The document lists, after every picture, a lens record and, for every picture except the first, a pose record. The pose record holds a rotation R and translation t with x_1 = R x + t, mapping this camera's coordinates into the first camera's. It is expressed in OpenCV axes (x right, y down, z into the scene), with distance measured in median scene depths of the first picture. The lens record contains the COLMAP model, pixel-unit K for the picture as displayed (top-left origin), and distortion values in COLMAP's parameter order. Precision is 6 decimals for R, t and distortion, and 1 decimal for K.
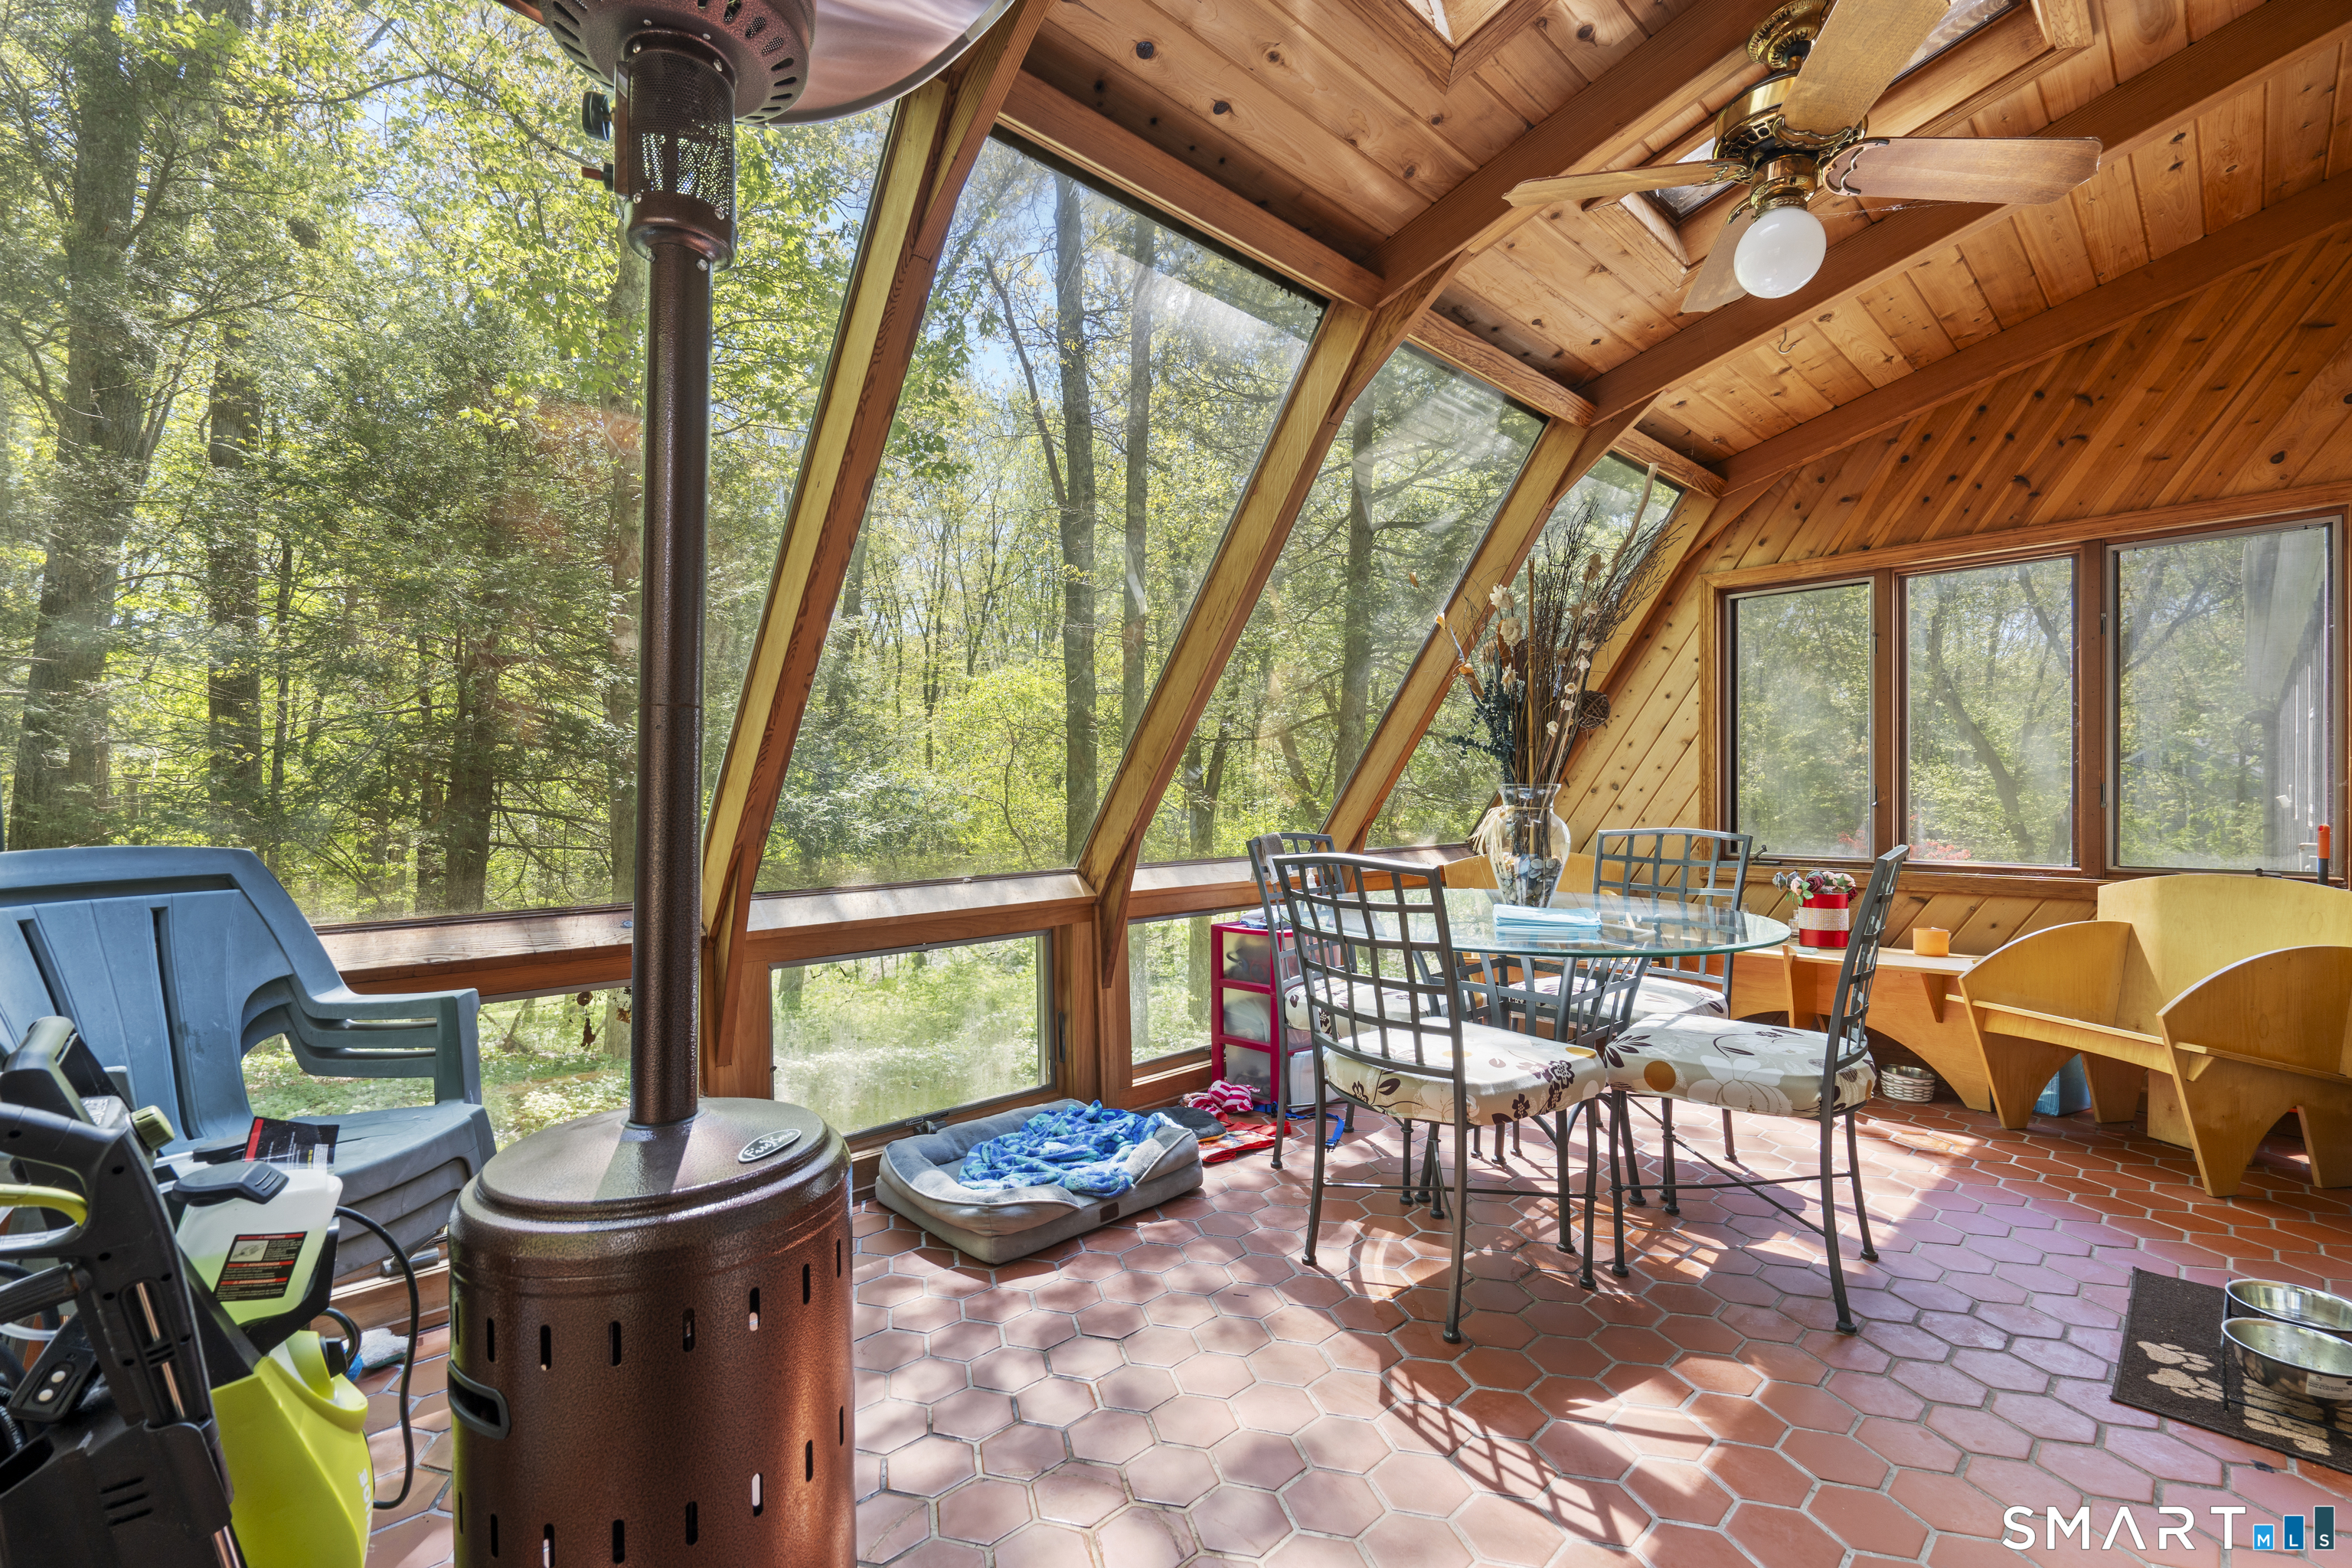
lens RADIAL K [[1050.8, 0, 1175.4], [0, 1050.8, 786.8], [0, 0, 1]] dist [-0.010627, 0.003753]
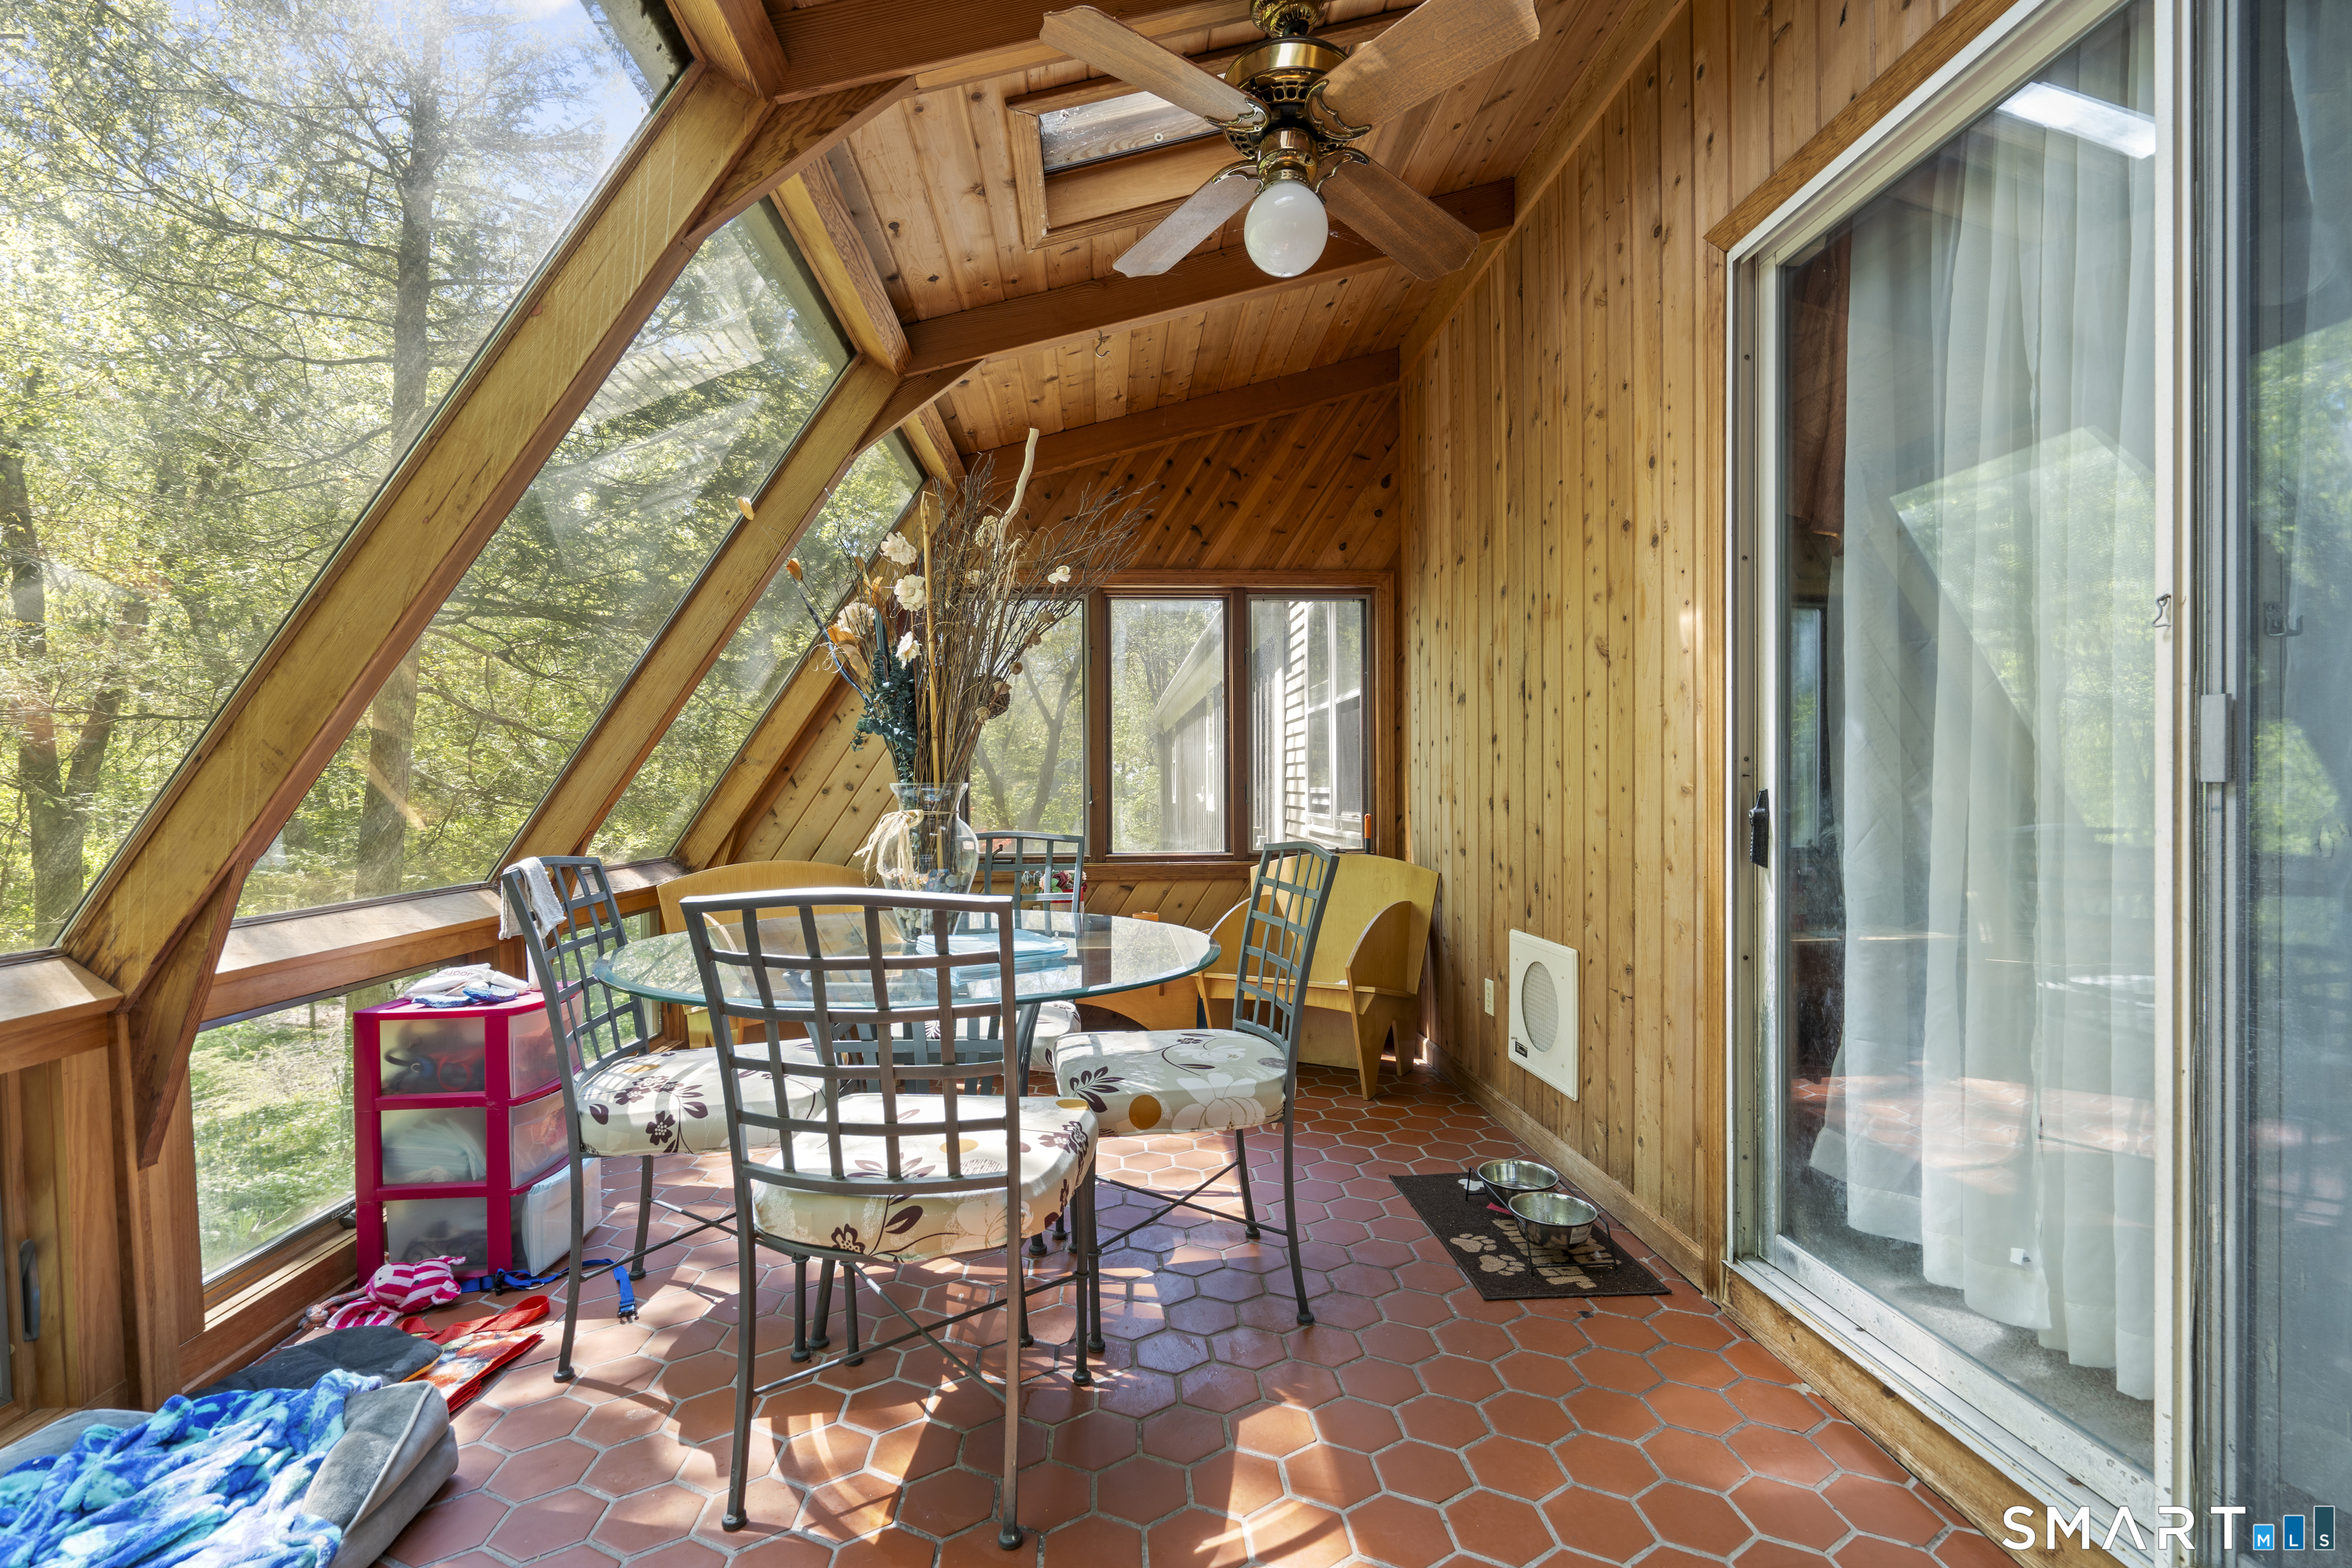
lens RADIAL K [[1050.8, 0, 1176.7], [0, 1050.8, 792.8], [0, 0, 1]] dist [-0.010627, 0.003753]
pose [[0.647753, -0.003389, 0.761843, -0.129088], [-0.000017, 0.999990, 0.004463, 0.001030], [-0.761850, -0.002904, 0.647746, 0.264659]]
